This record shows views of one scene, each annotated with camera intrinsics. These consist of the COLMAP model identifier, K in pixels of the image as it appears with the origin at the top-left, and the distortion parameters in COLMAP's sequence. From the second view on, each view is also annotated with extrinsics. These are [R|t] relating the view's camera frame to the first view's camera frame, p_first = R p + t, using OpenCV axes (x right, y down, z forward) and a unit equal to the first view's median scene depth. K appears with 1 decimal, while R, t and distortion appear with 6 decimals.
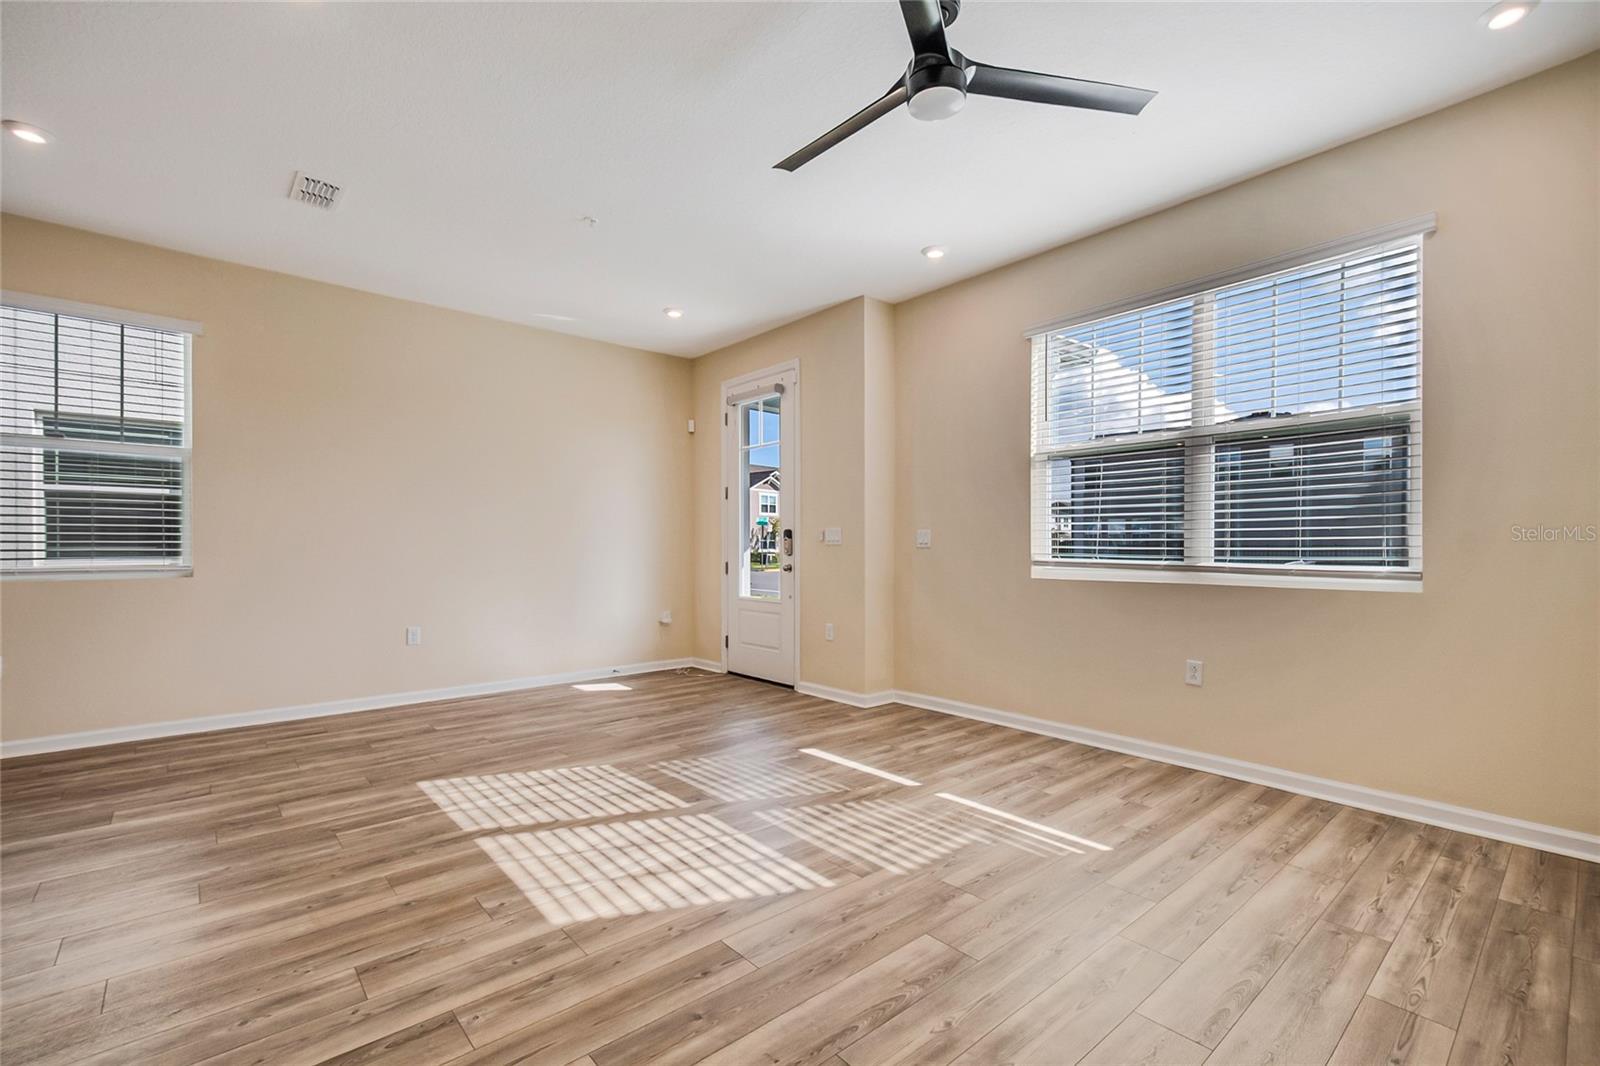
lens RADIAL K [[699.4, 0, 793.0], [0, 699.4, 547.4], [0, 0, 1]] dist [0.023898, -0.011323]
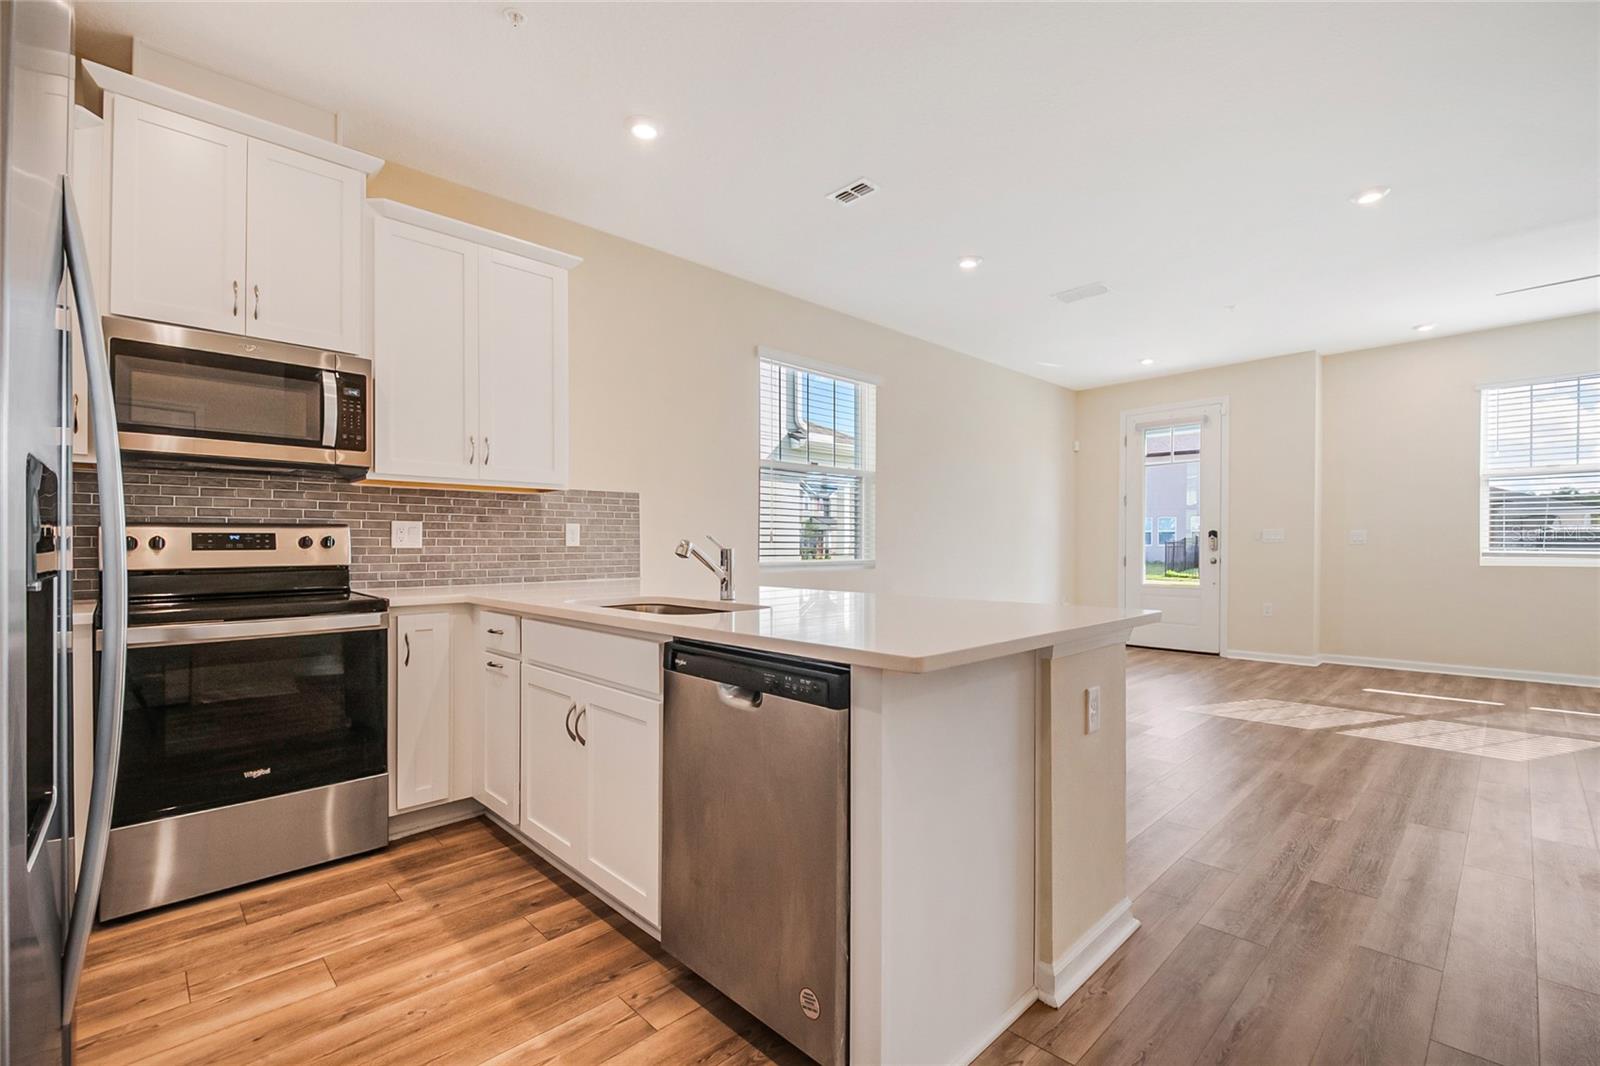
lens RADIAL K [[699.4, 0, 796.8], [0, 699.4, 546.8], [0, 0, 1]] dist [0.023898, -0.011323]
pose [[0.998872, -0.001890, 0.047449, -1.496810], [0.001893, 0.999998, -0.000014, 0.005699], [-0.047449, 0.000104, 0.998874, -0.439828]]
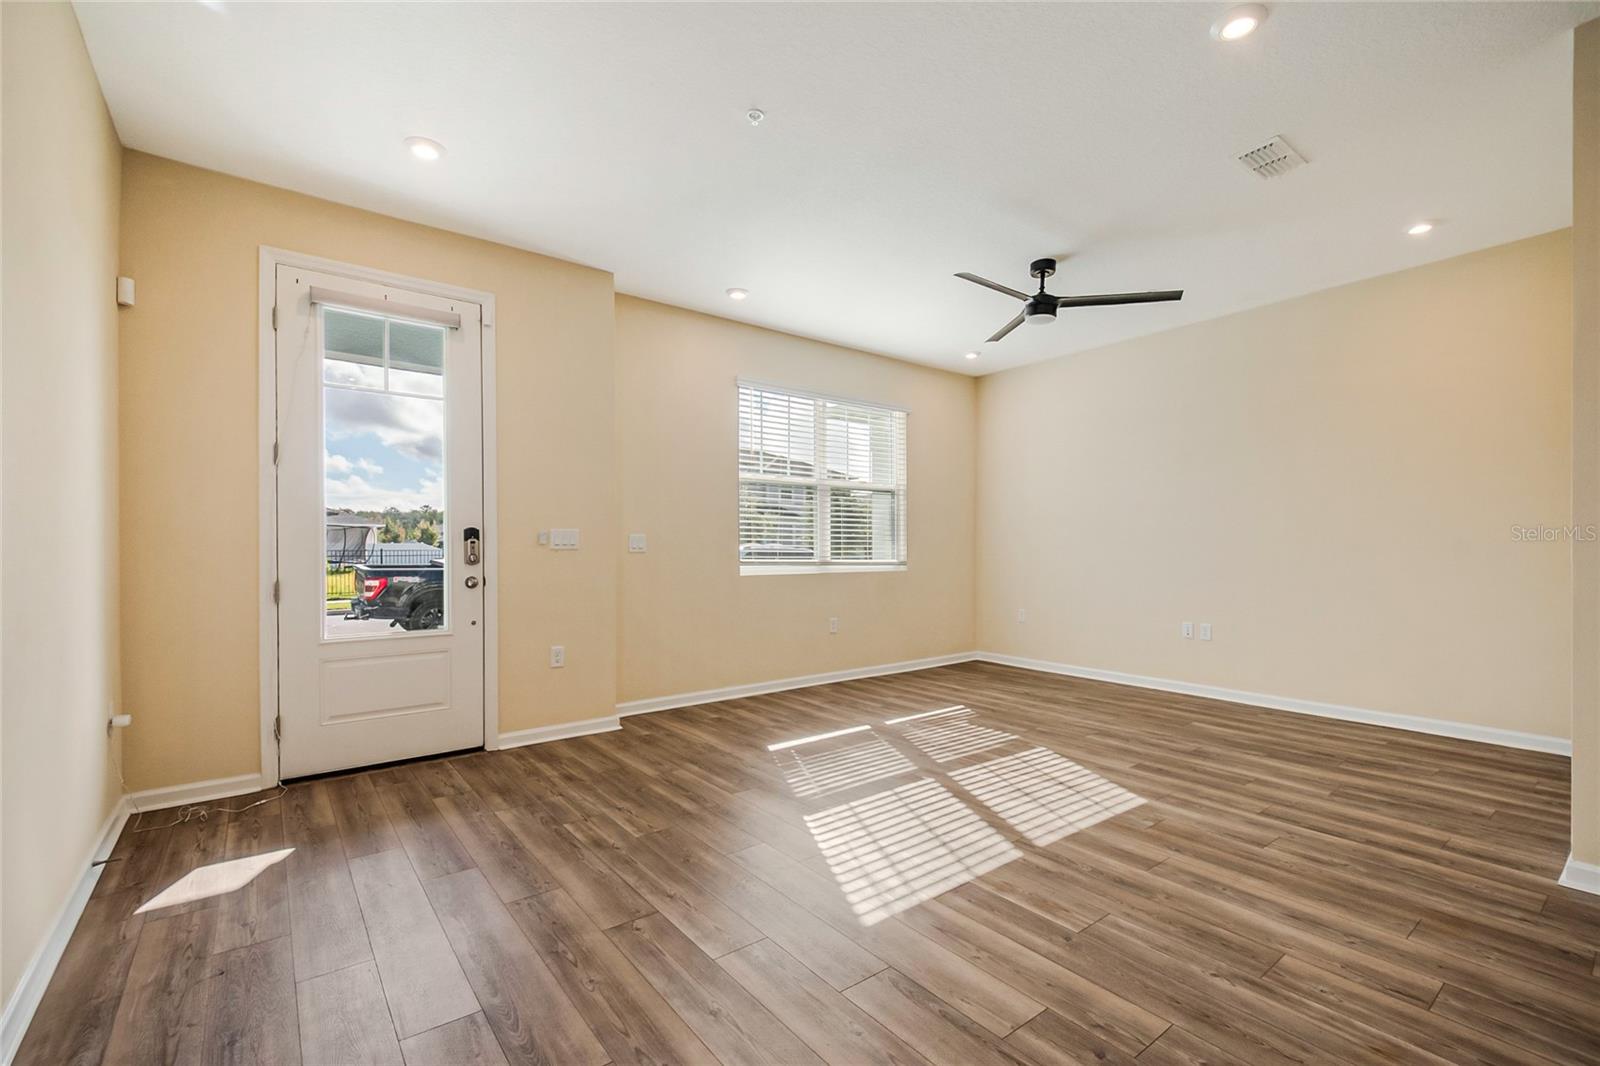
lens RADIAL K [[699.4, 0, 821.3], [0, 699.4, 553.3], [0, 0, 1]] dist [0.023898, -0.011323]
pose [[0.044997, -0.006458, 0.998966, -1.286322], [0.003550, 0.999974, 0.006305, -0.005130], [-0.998981, 0.003263, 0.045018, 1.121229]]
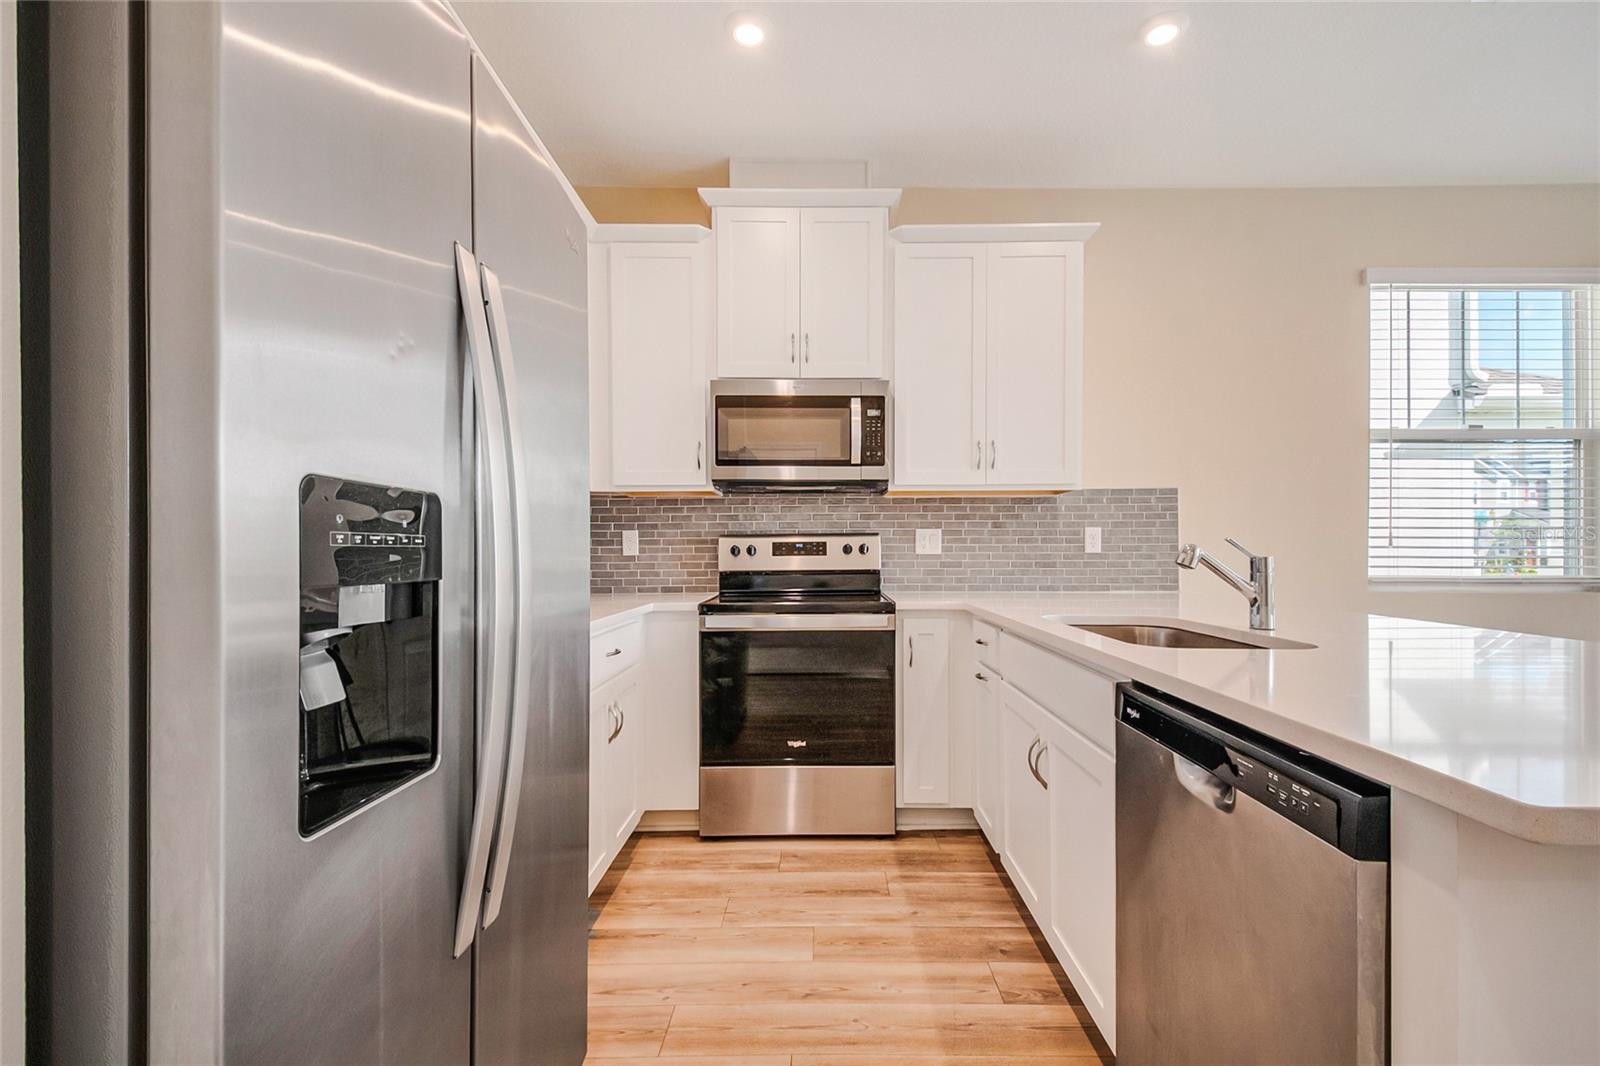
lens RADIAL K [[699.4, 0, 819.7], [0, 699.4, 555.7], [0, 0, 1]] dist [0.023898, -0.011323]
pose [[0.751833, 0.002281, -0.659349, -1.429293], [-0.000039, 0.999994, 0.003415, 0.004764], [0.659353, -0.002541, 0.751829, -0.298701]]
